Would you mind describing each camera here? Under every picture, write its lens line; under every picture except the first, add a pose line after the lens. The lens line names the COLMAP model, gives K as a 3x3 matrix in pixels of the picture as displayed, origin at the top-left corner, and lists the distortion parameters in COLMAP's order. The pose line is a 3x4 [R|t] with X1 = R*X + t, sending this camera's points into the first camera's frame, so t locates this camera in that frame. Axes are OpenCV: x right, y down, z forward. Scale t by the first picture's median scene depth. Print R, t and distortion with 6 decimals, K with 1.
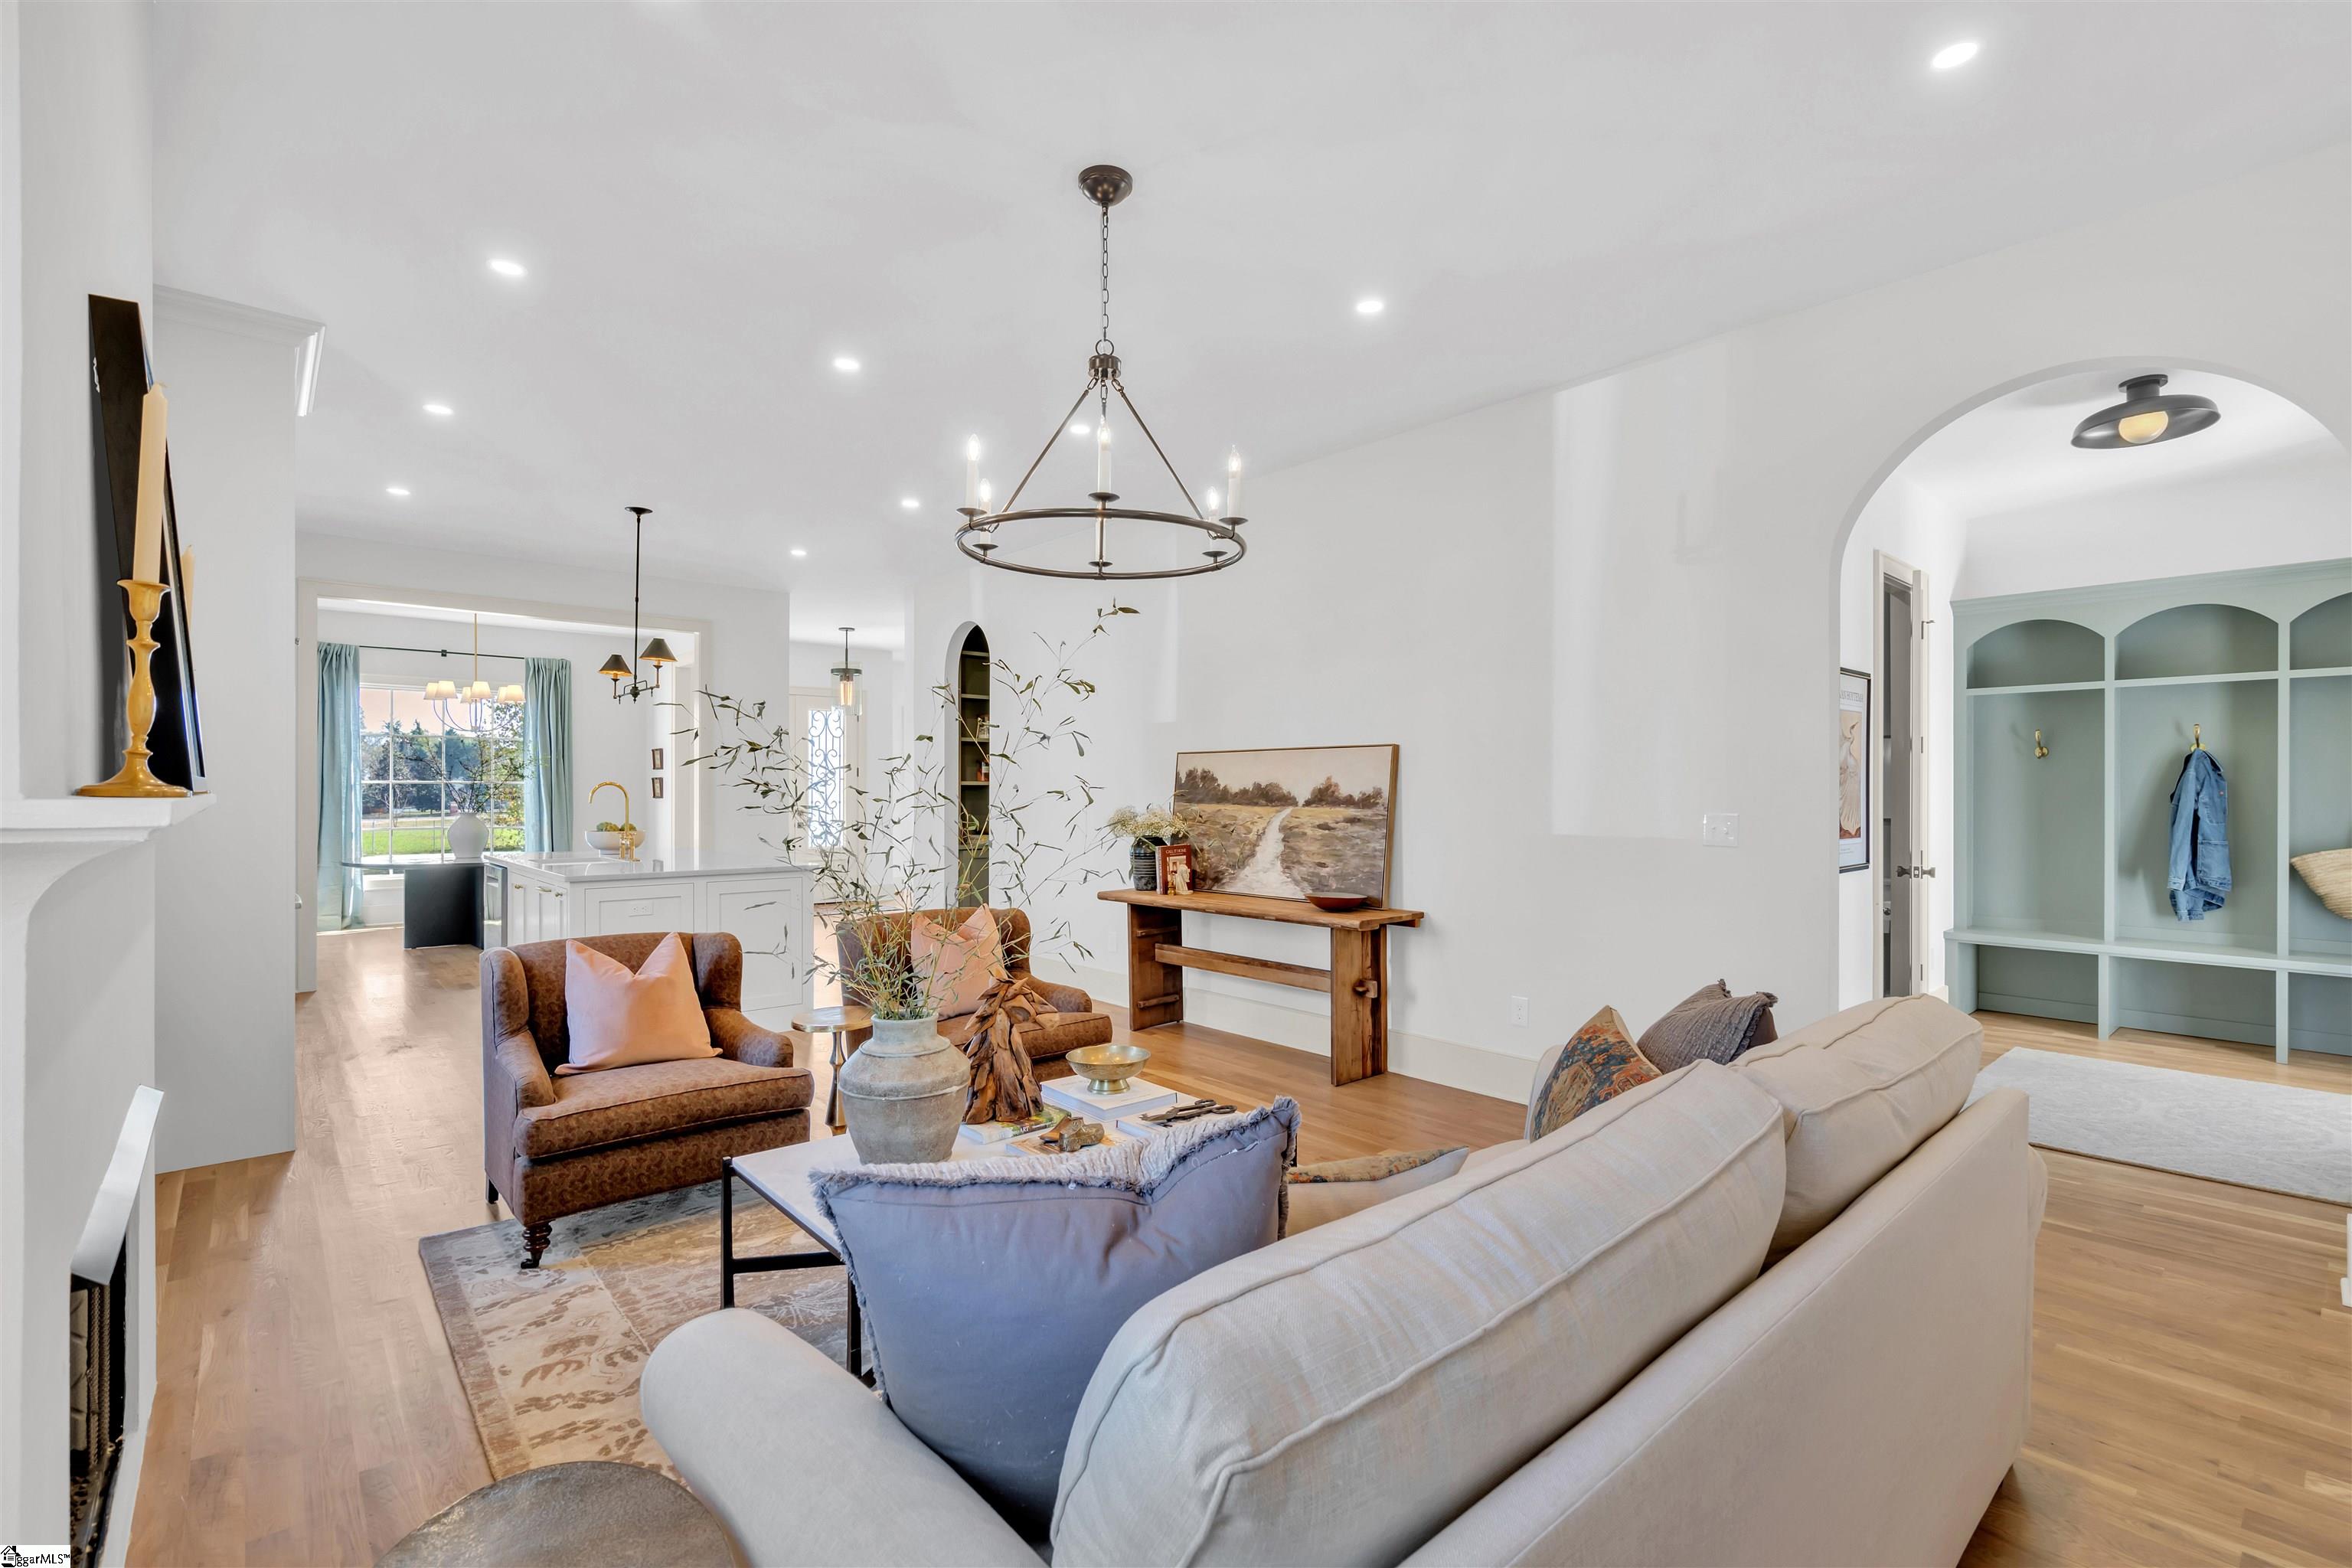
lens RADIAL K [[1065.4, 0, 1172.6], [0, 1065.4, 787.8], [0, 0, 1]] dist [-0.001675, 0.000110]
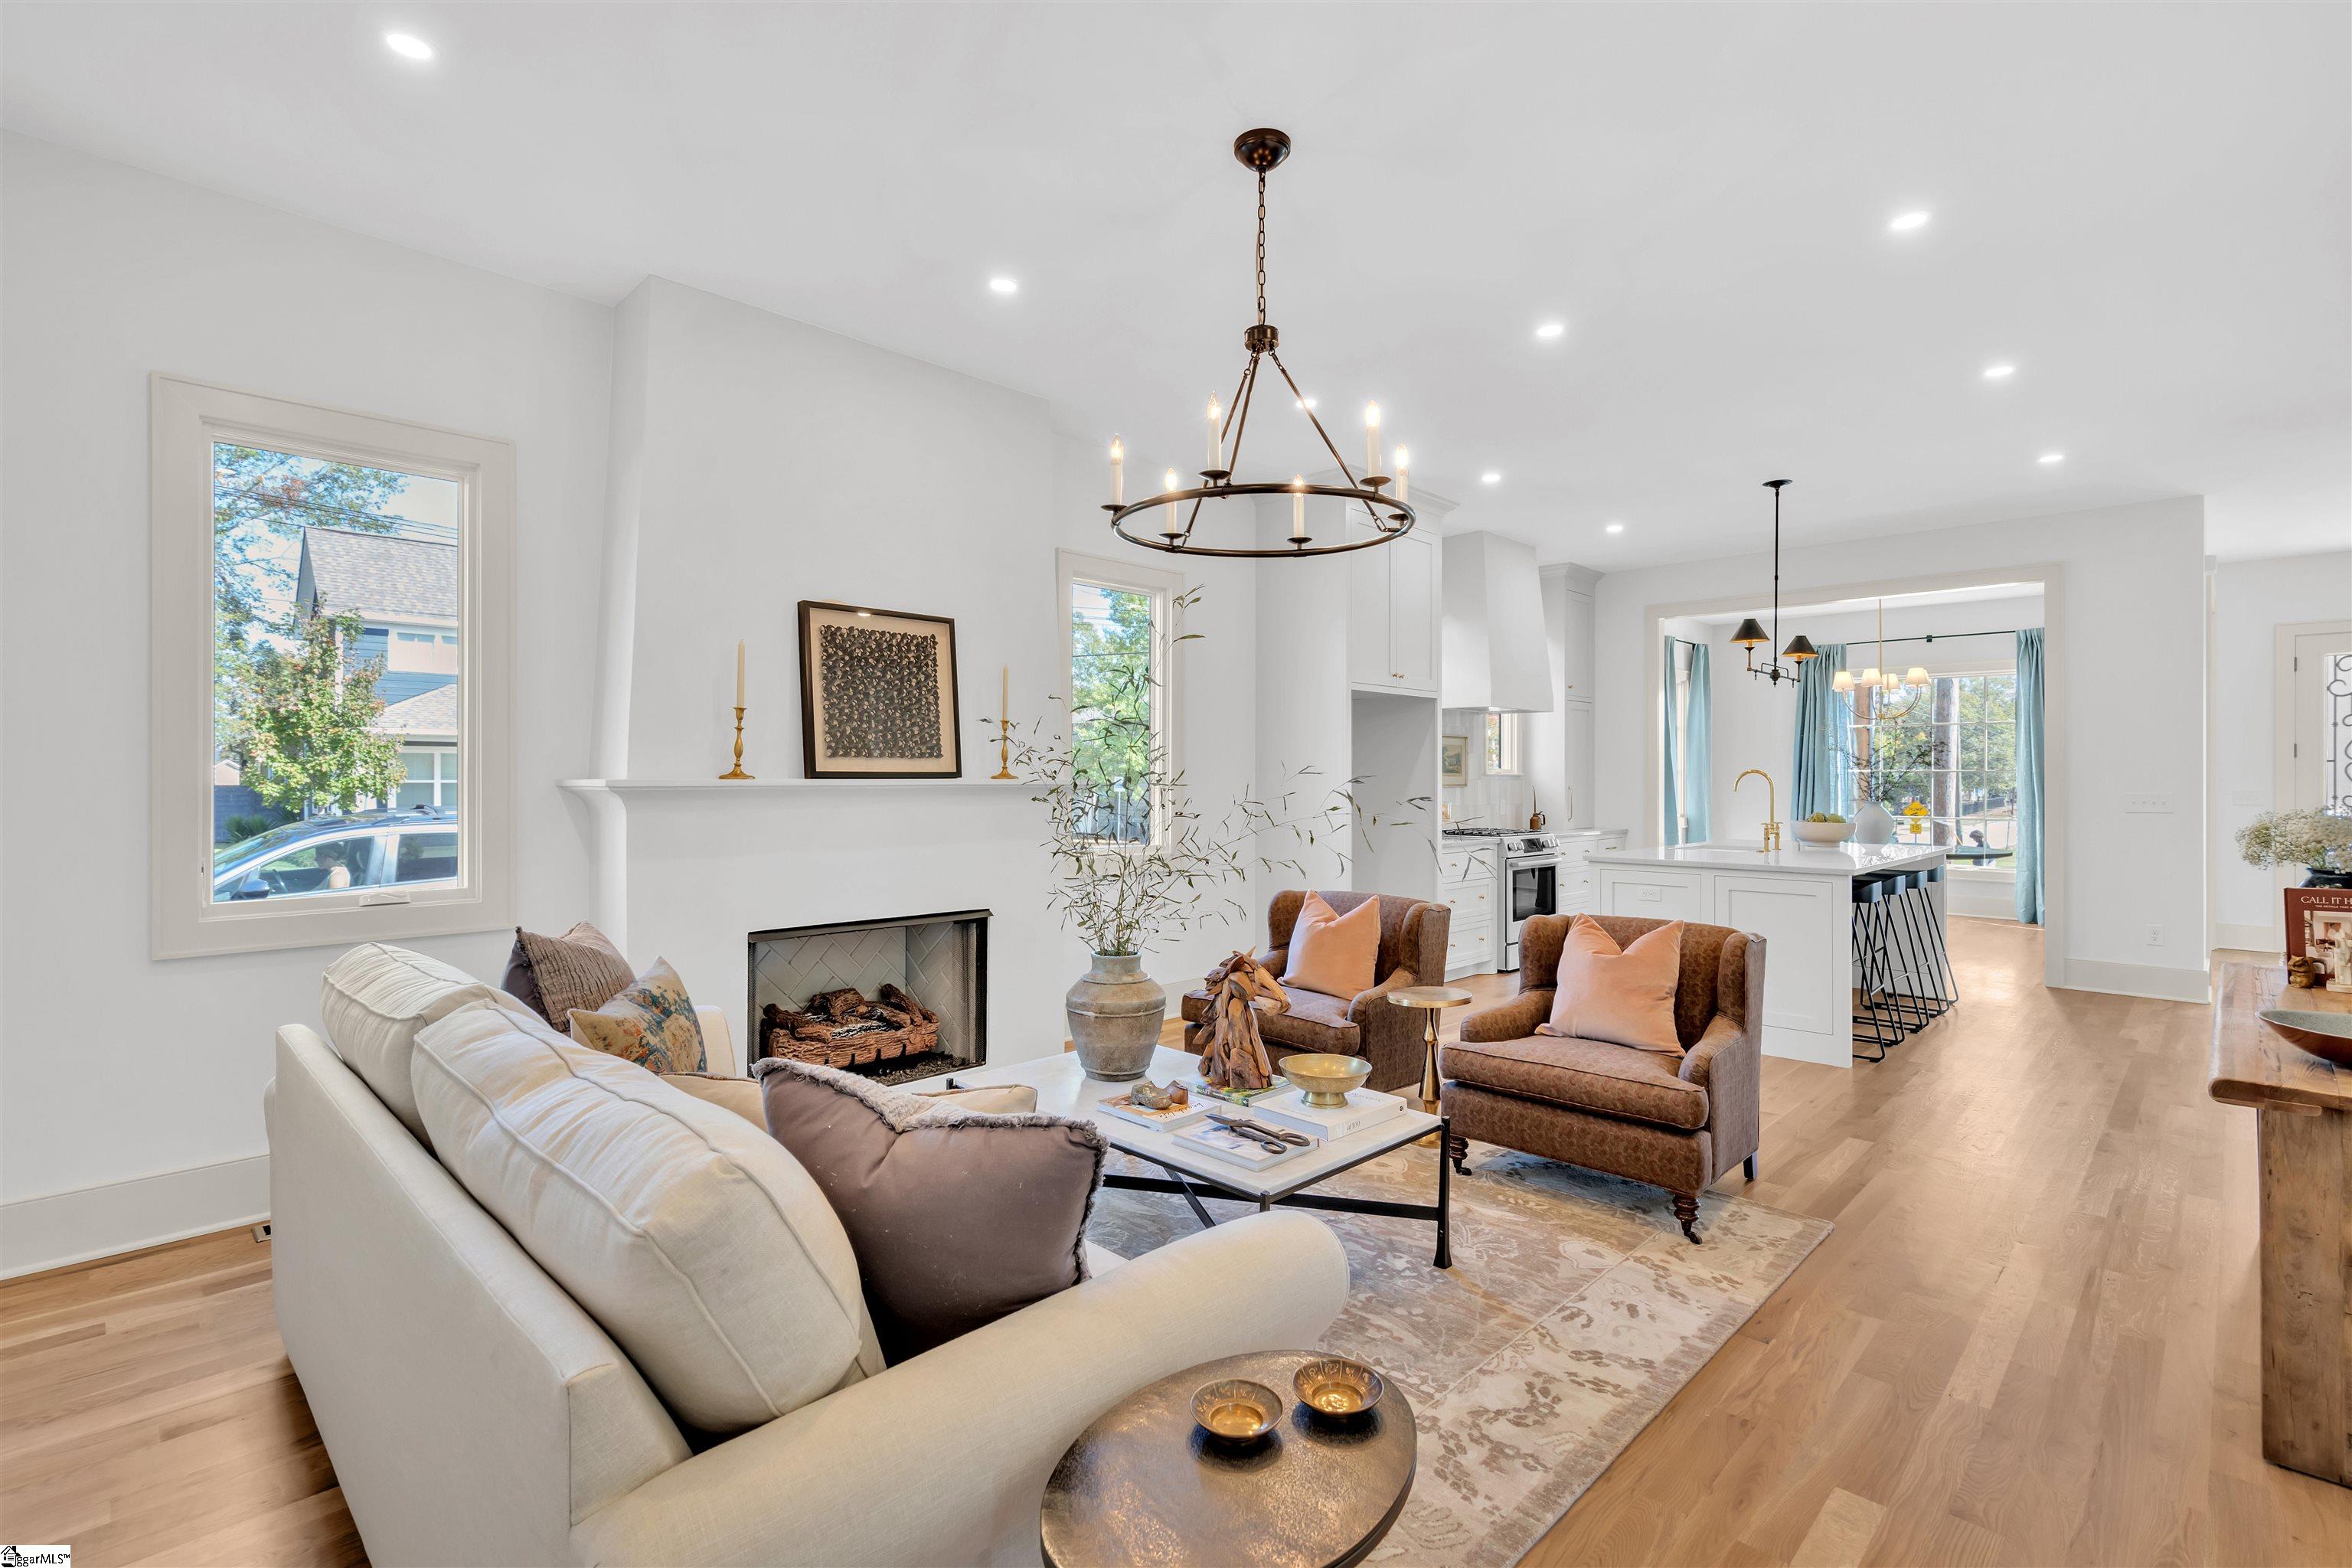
lens RADIAL K [[1067.7, 0, 1171.7], [0, 1067.7, 778.3], [0, 0, 1]] dist [0.001348, 0.000211]
pose [[0.070491, -0.001849, -0.997511, 0.468903], [0.003892, 0.999991, -0.001579, 0.001927], [0.997505, -0.003771, 0.070498, 0.445112]]
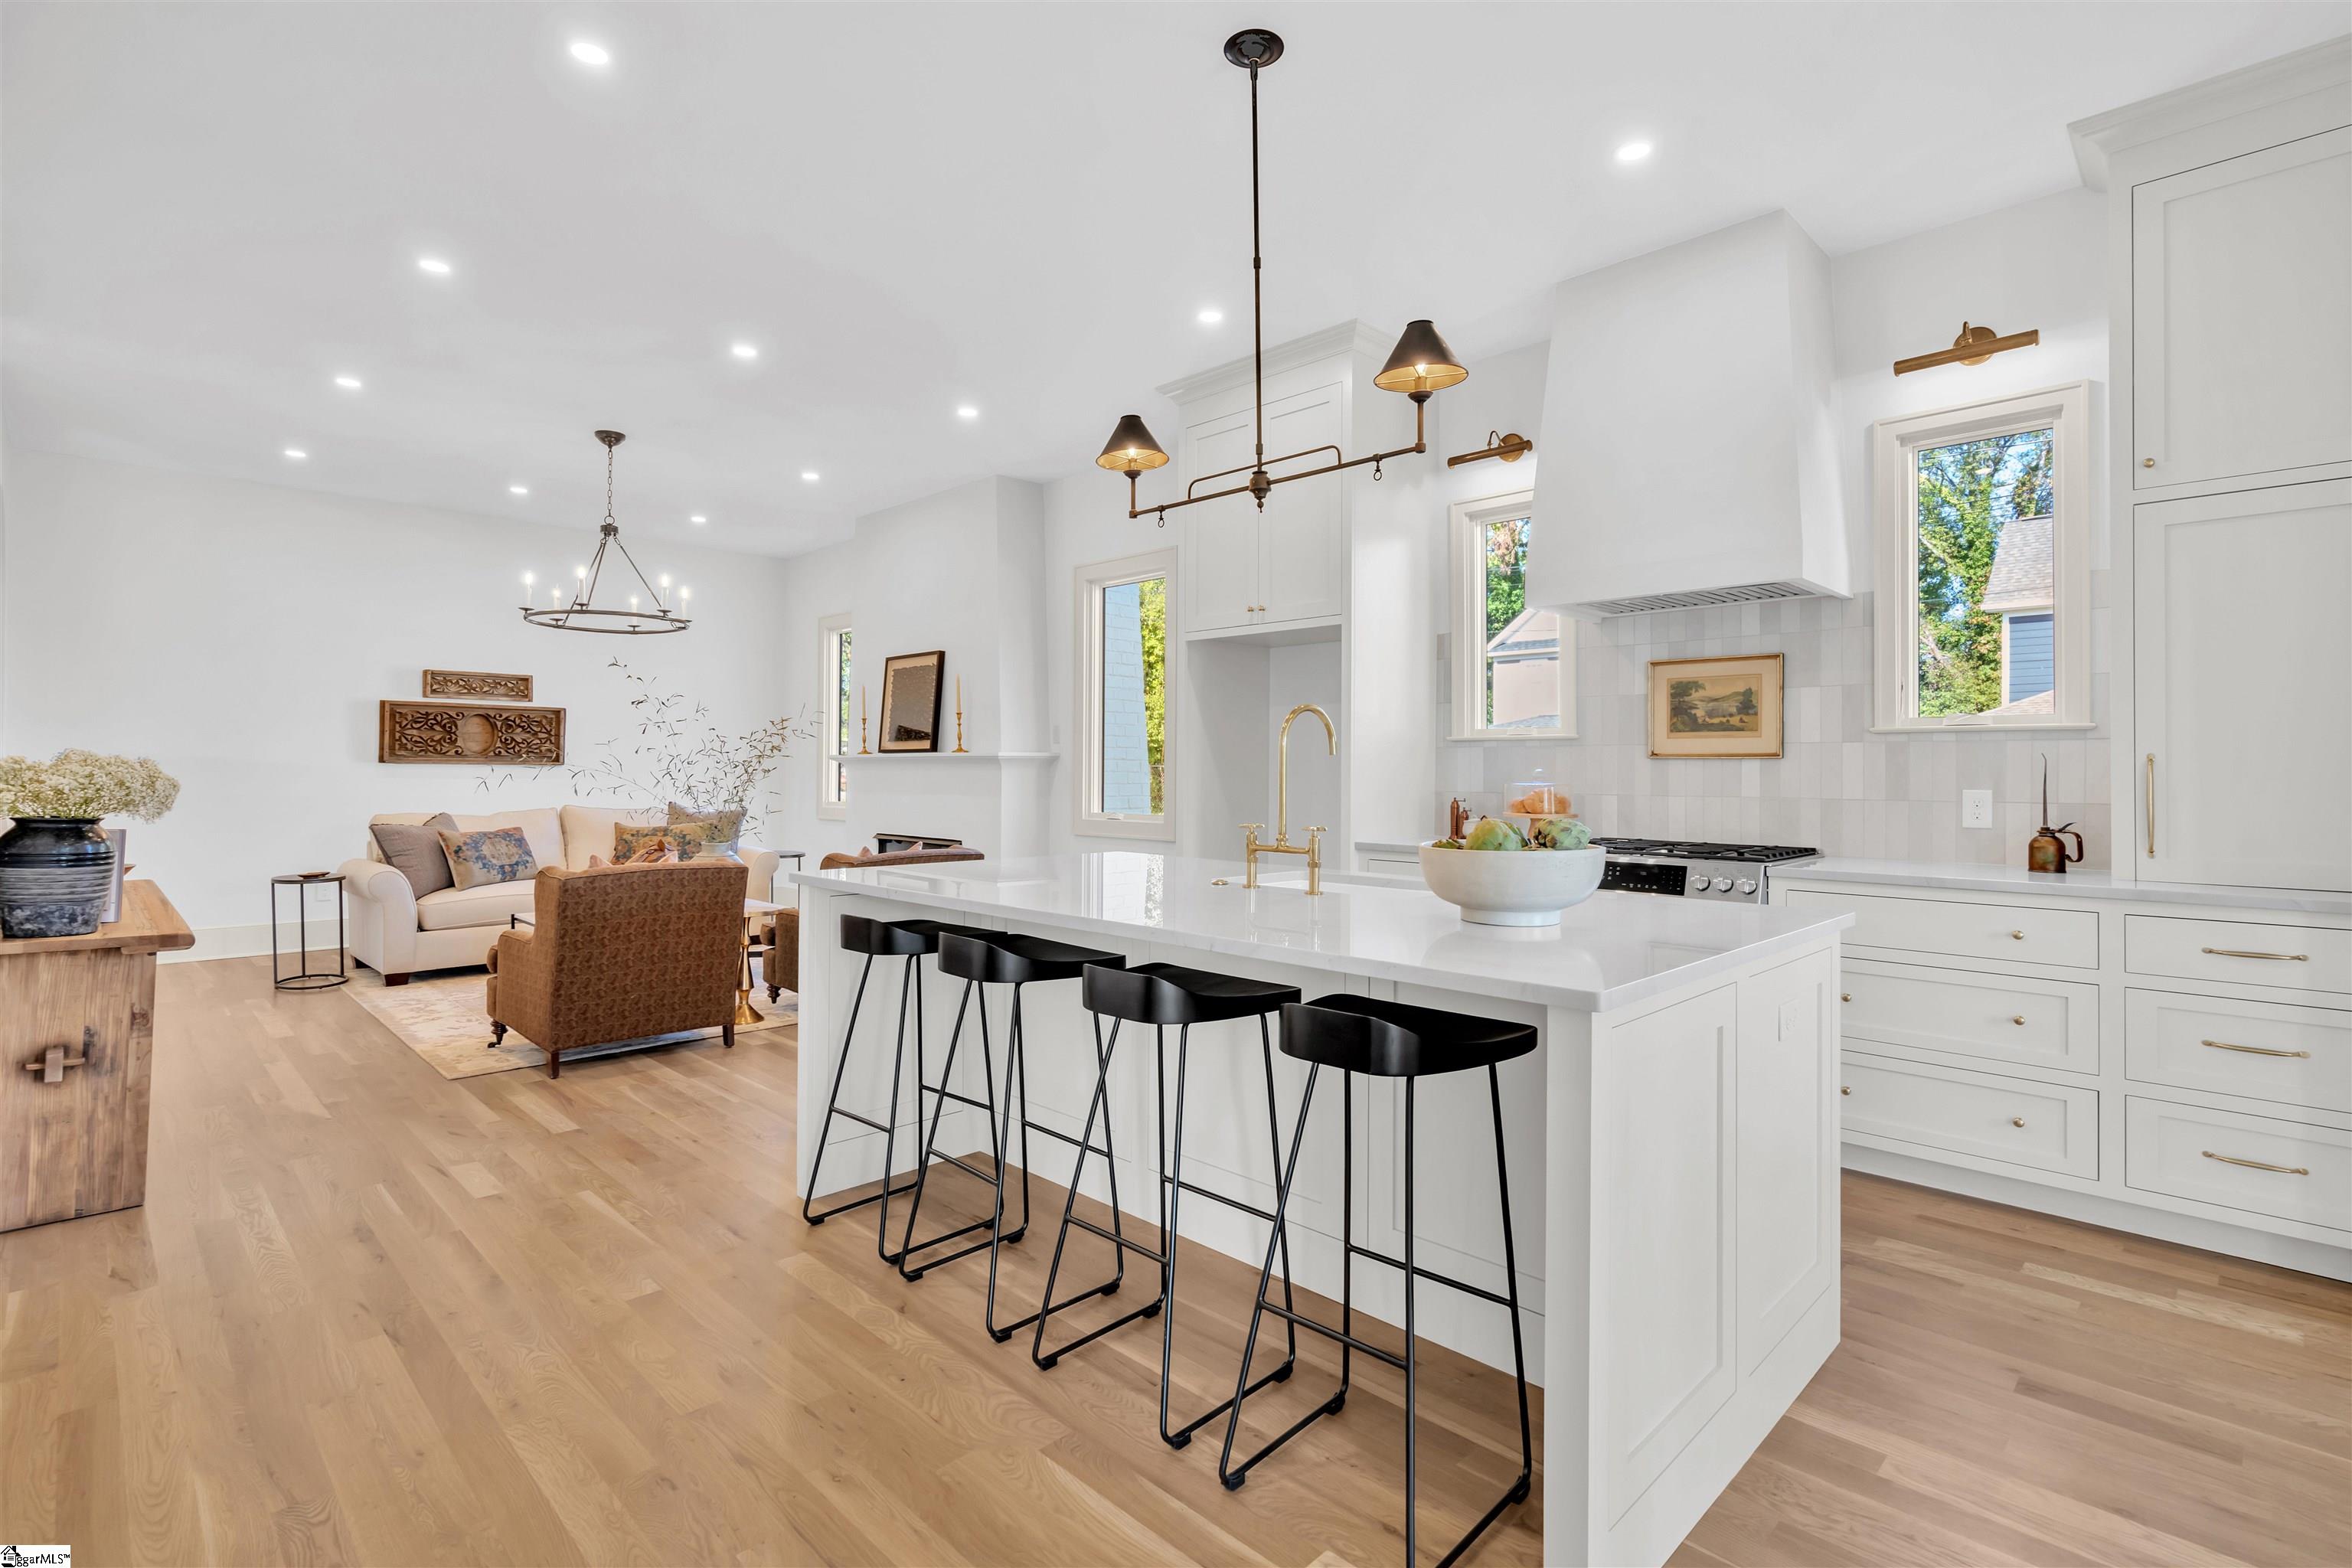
lens RADIAL K [[1109.7, 0, 1170.6], [0, 1109.7, 755.9], [0, 0, 1]] dist [0.003063, 0.000258]
pose [[-0.997748, -0.007910, -0.066613, -0.503699], [-0.006569, 0.999772, -0.020328, 0.027767], [0.066758, -0.019844, -0.997572, 1.623627]]
